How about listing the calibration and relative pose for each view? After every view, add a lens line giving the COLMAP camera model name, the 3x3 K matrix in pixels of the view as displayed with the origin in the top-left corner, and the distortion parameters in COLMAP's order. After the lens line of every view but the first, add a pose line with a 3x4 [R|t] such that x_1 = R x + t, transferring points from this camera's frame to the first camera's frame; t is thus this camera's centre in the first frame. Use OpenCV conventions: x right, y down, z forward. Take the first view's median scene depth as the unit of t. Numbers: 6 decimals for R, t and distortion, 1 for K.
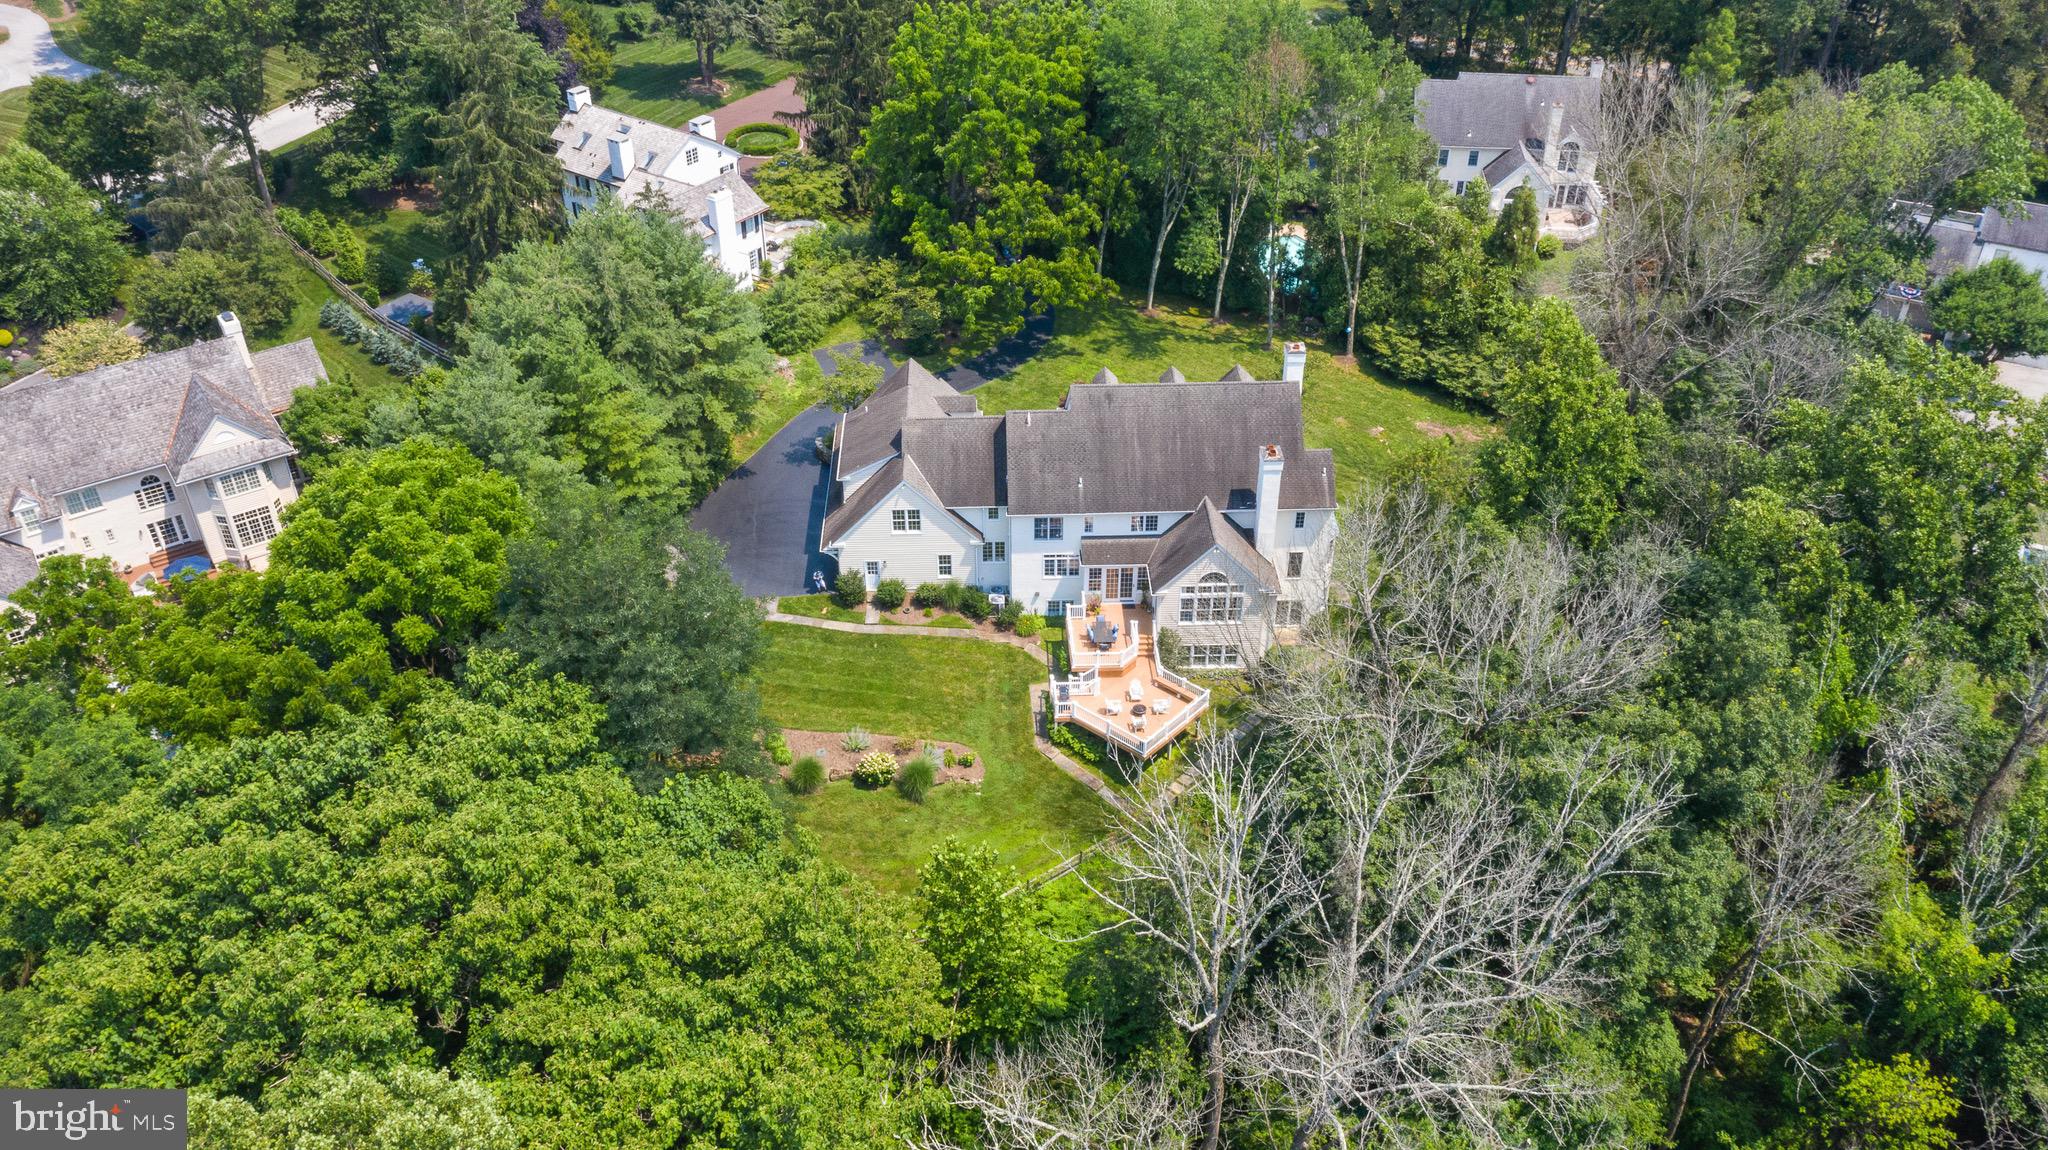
lens RADIAL K [[1608.8, 0, 1022.7], [0, 1608.8, 570.1], [0, 0, 1]] dist [0.001344, -0.003567]
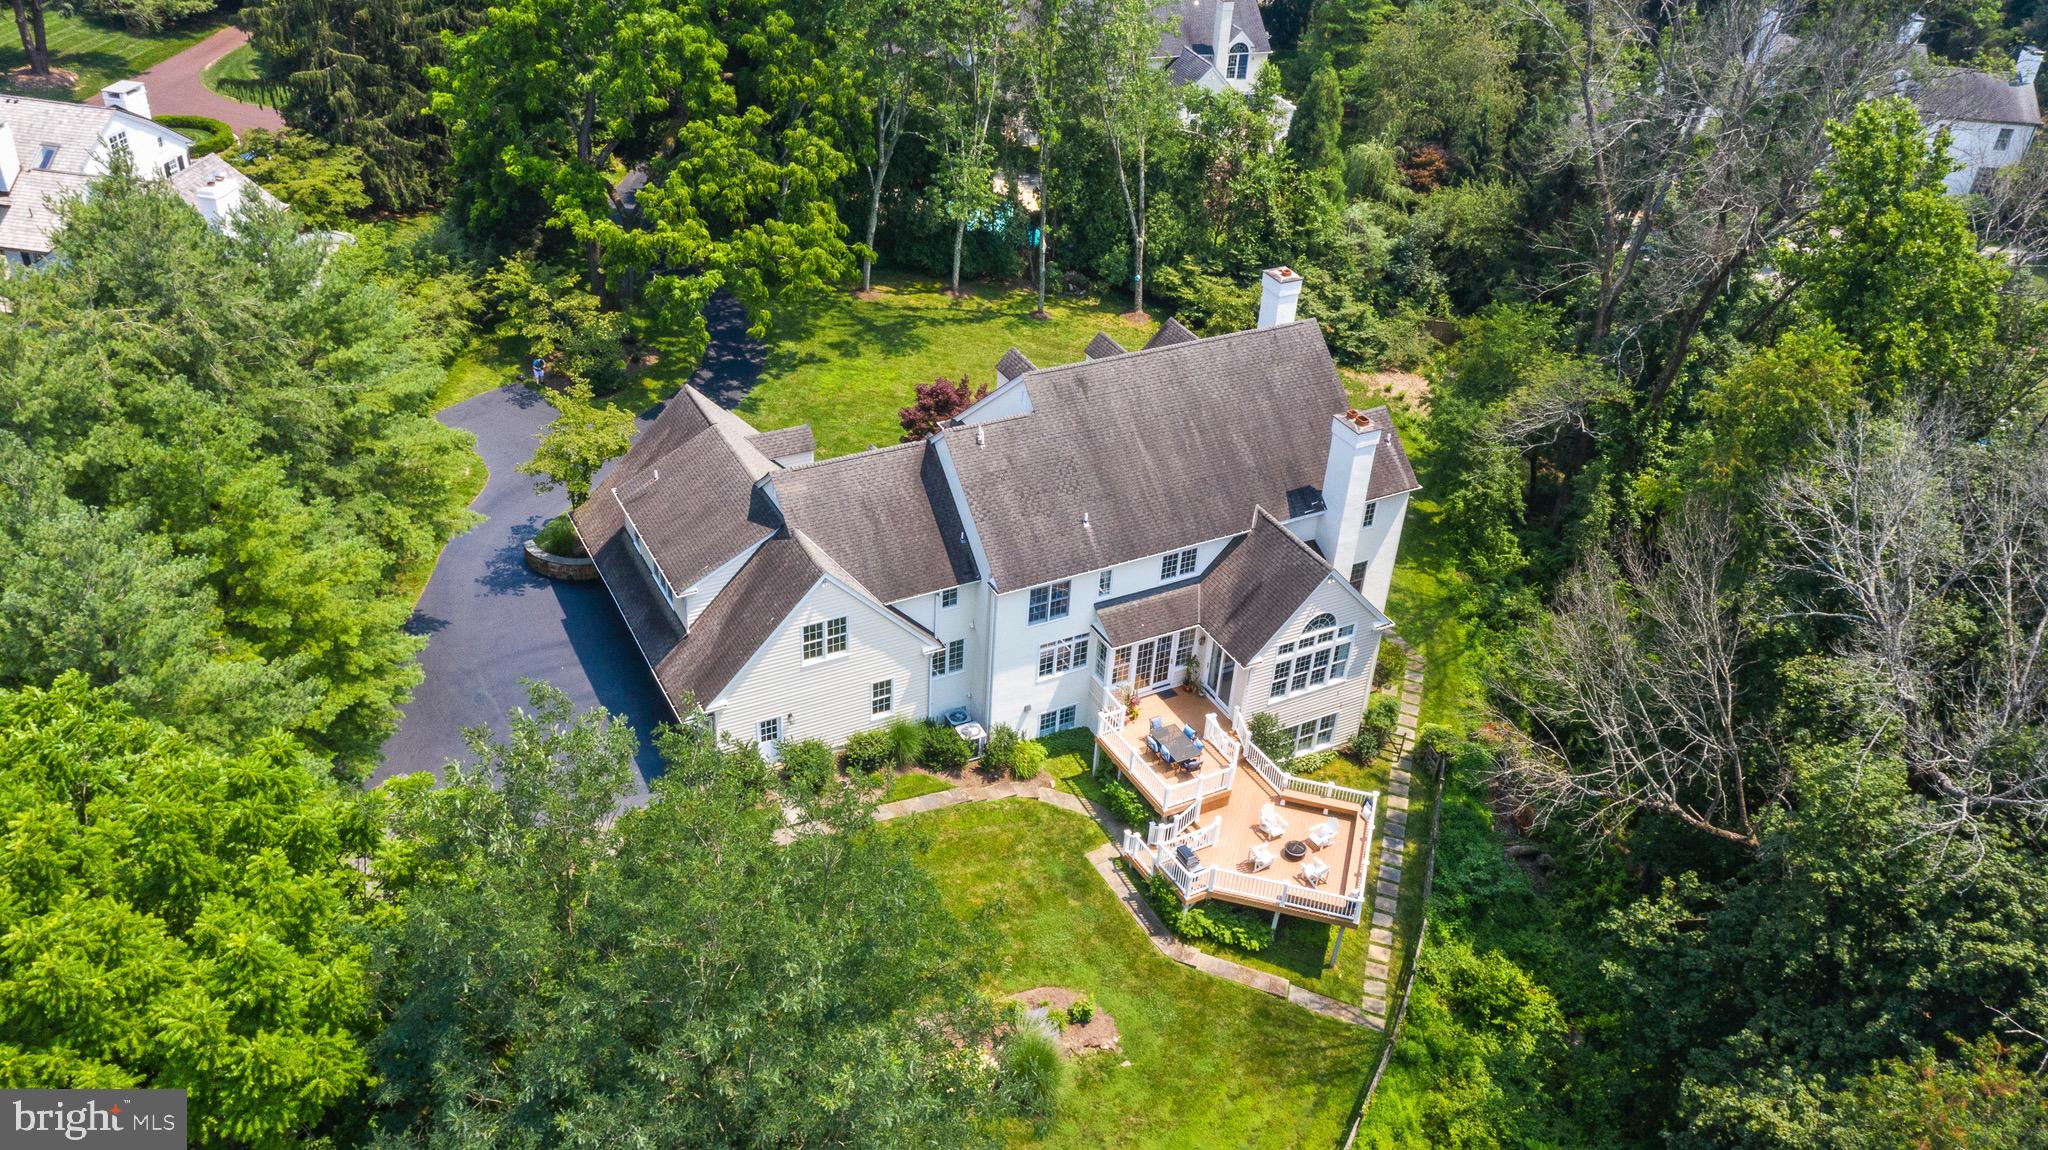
lens RADIAL K [[1608.8, 0, 1026.5], [0, 1608.8, 582.5], [0, 0, 1]] dist [0.001344, -0.003567]
pose [[0.898992, -0.202145, 0.388523, -0.228422], [0.207427, 0.977827, 0.028795, -0.052071], [-0.385729, 0.054704, 0.920989, 0.416361]]
